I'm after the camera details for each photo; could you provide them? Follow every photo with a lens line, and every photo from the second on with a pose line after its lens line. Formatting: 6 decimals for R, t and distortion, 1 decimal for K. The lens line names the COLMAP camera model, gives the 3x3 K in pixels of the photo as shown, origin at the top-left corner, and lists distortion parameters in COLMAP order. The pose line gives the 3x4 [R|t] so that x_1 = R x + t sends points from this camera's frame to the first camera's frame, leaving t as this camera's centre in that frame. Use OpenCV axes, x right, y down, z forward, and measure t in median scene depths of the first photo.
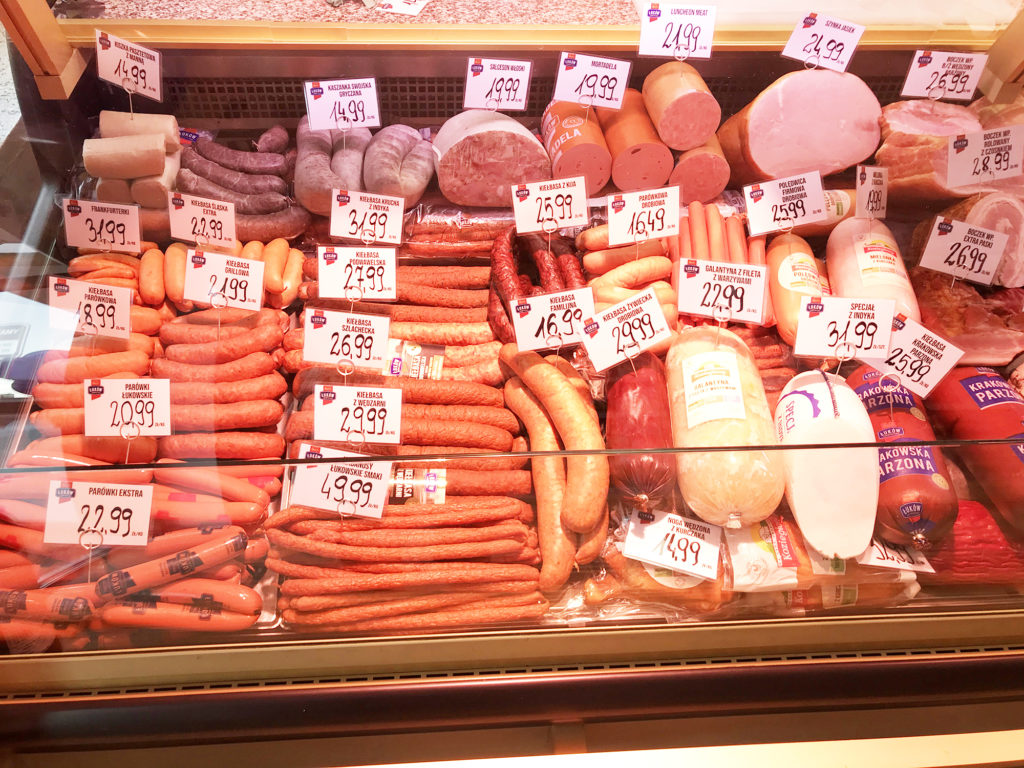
lens RADIAL K [[841.0, 0, 501.5], [0, 841.0, 378.4], [0, 0, 1]] dist [0.057100, -0.058749]
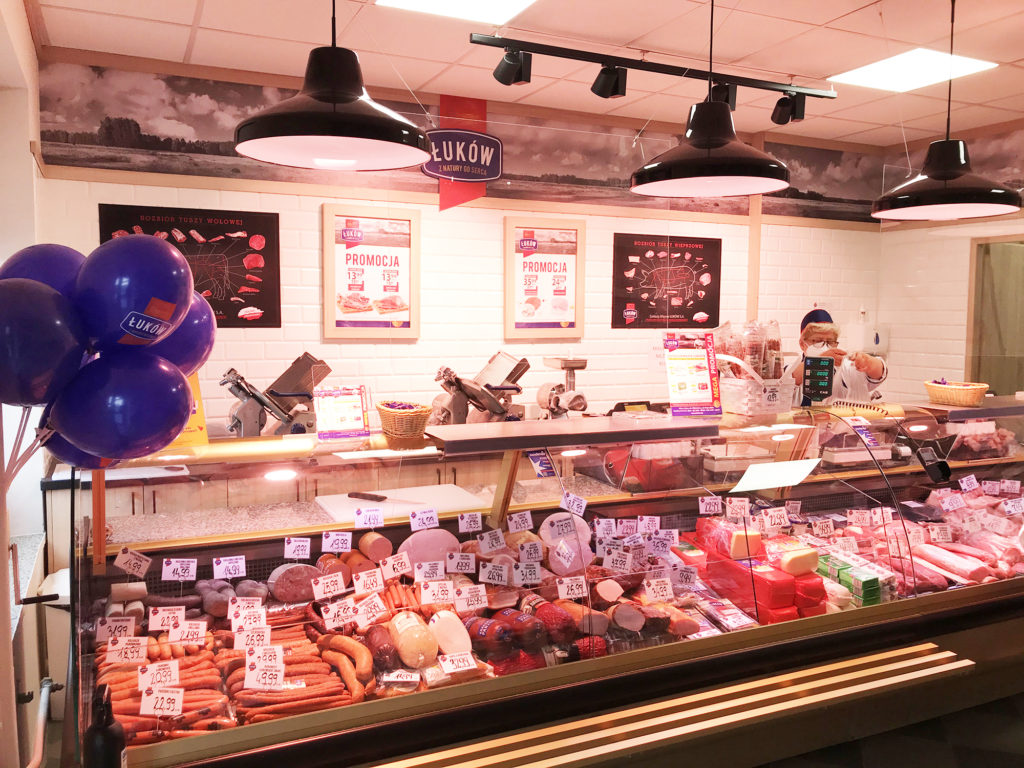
lens RADIAL K [[841.0, 0, 509.0], [0, 841.0, 382.9], [0, 0, 1]] dist [0.057100, -0.058749]
pose [[0.930687, -0.059439, 0.360956, -0.298885], [0.278030, 0.756189, -0.592350, 0.927567], [-0.237742, 0.651649, 0.720300, -1.218416]]
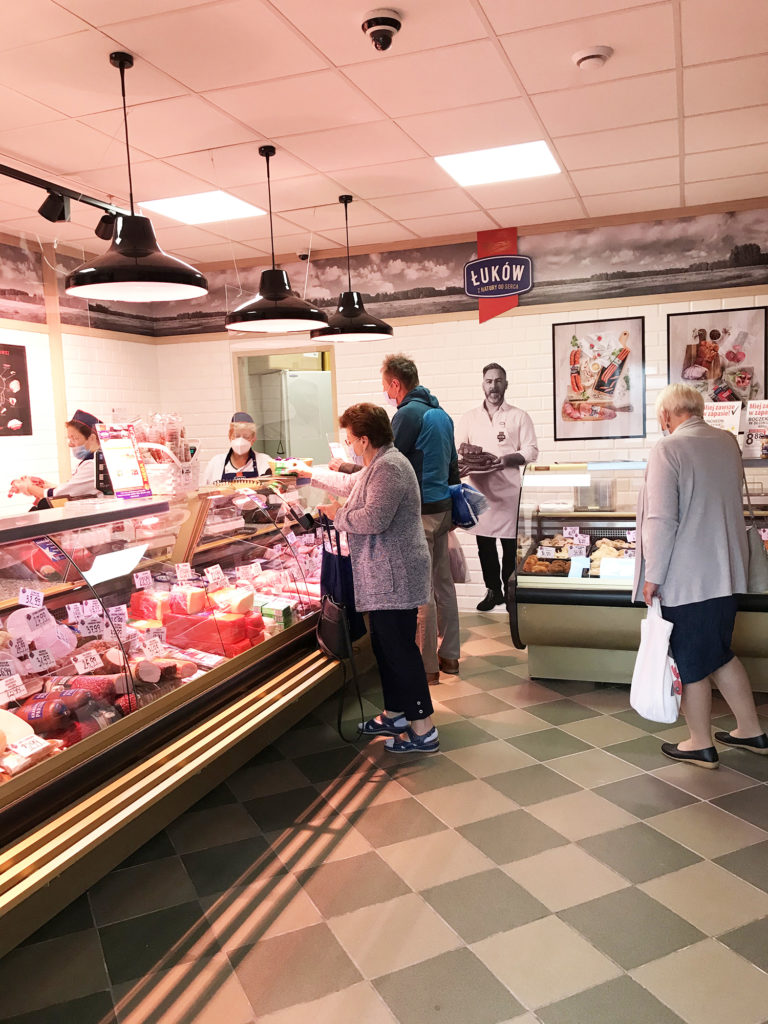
lens RADIAL K [[841.0, 0, 383.6], [0, 841.0, 508.4], [0, 0, 1]] dist [0.057100, -0.058749]
pose [[0.407105, -0.148137, 0.901289, -1.207412], [0.689020, 0.697575, -0.196571, 0.785840], [-0.599597, 0.701031, 0.386055, -0.991234]]
